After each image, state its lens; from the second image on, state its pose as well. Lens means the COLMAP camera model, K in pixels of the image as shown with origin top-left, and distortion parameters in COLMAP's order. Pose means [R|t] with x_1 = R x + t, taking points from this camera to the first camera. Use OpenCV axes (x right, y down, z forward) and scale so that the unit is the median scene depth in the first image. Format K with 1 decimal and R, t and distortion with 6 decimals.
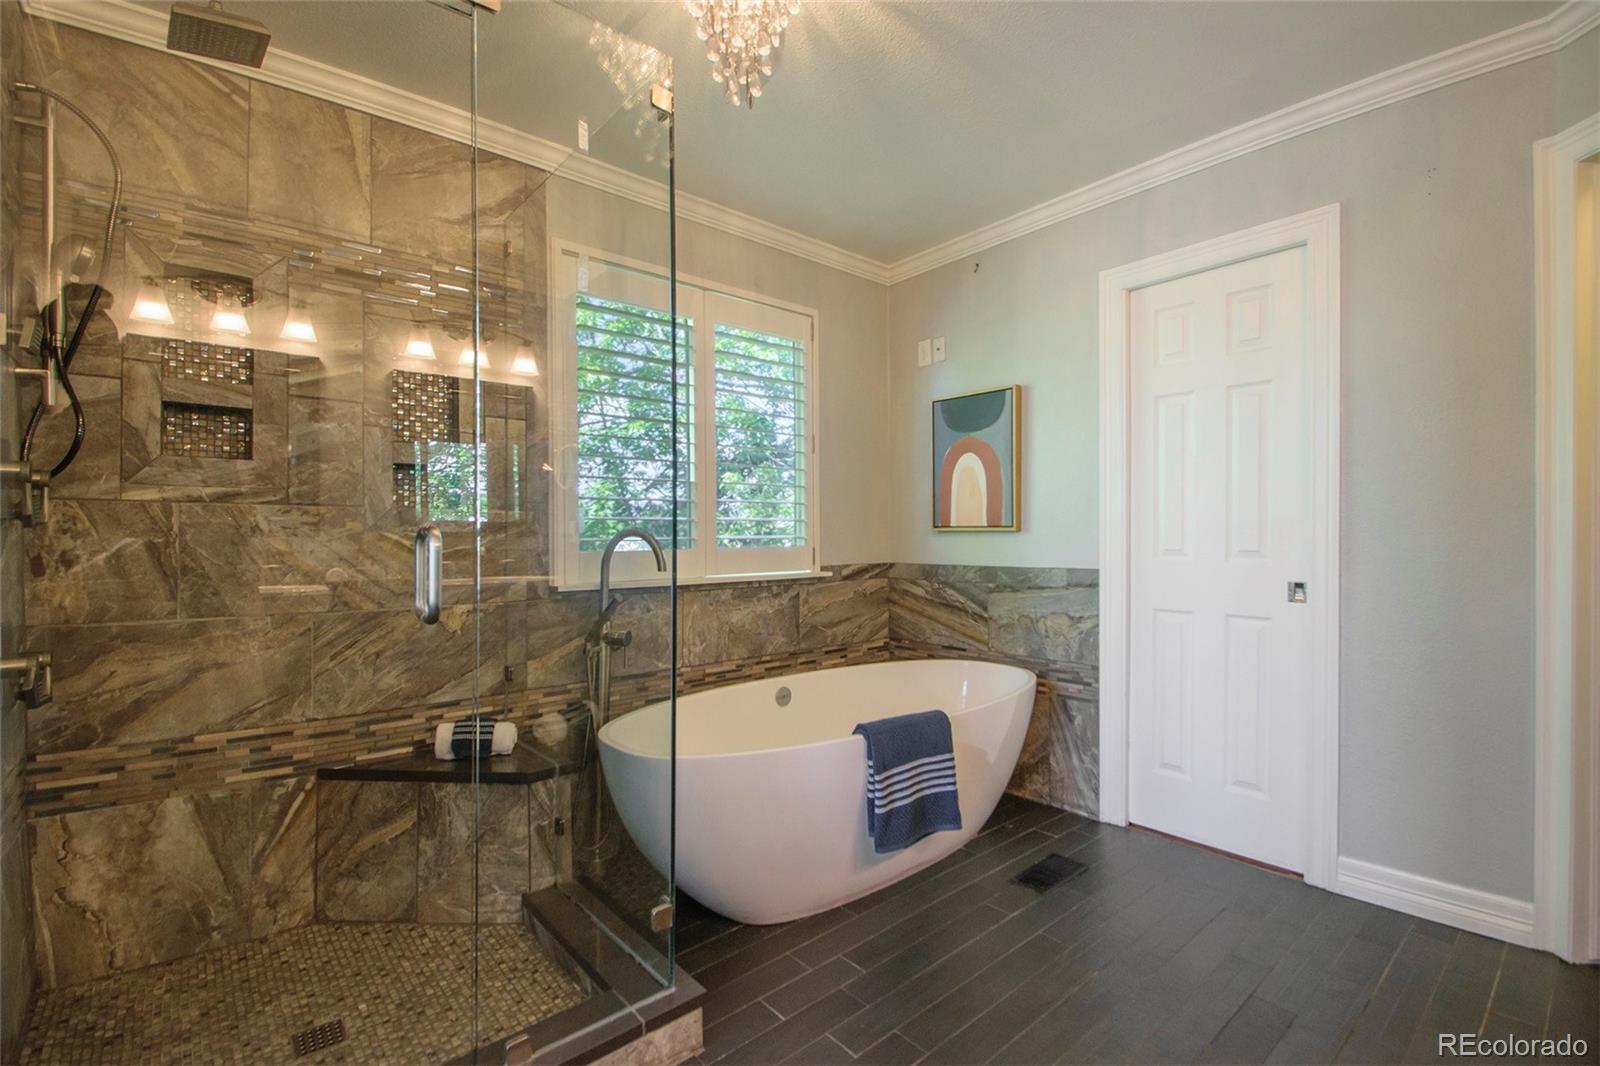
lens RADIAL K [[729.6, 0, 798.6], [0, 729.6, 538.8], [0, 0, 1]] dist [-0.003060, -0.001087]
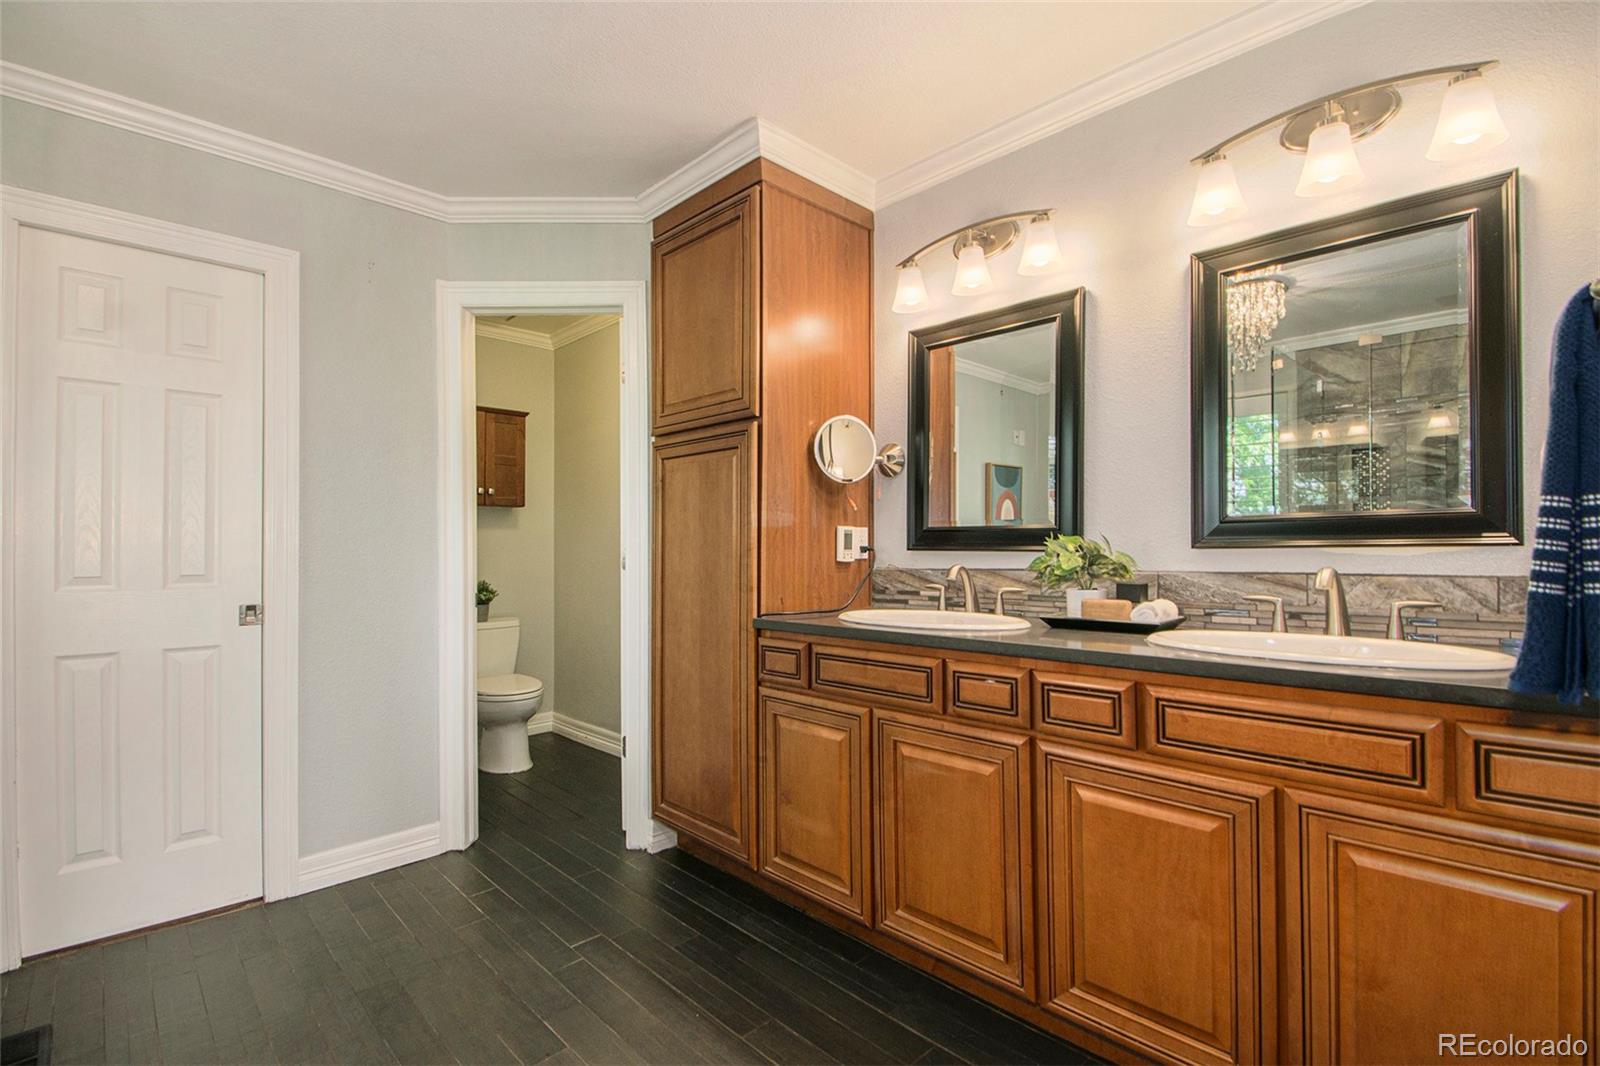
lens RADIAL K [[729.6, 0, 798.2], [0, 729.6, 538.4], [0, 0, 1]] dist [-0.003060, -0.001087]
pose [[-0.060328, 0.019872, 0.997981, -0.367063], [0.002332, 0.999802, -0.019767, -0.011088], [-0.998176, 0.001135, -0.060362, 0.326786]]
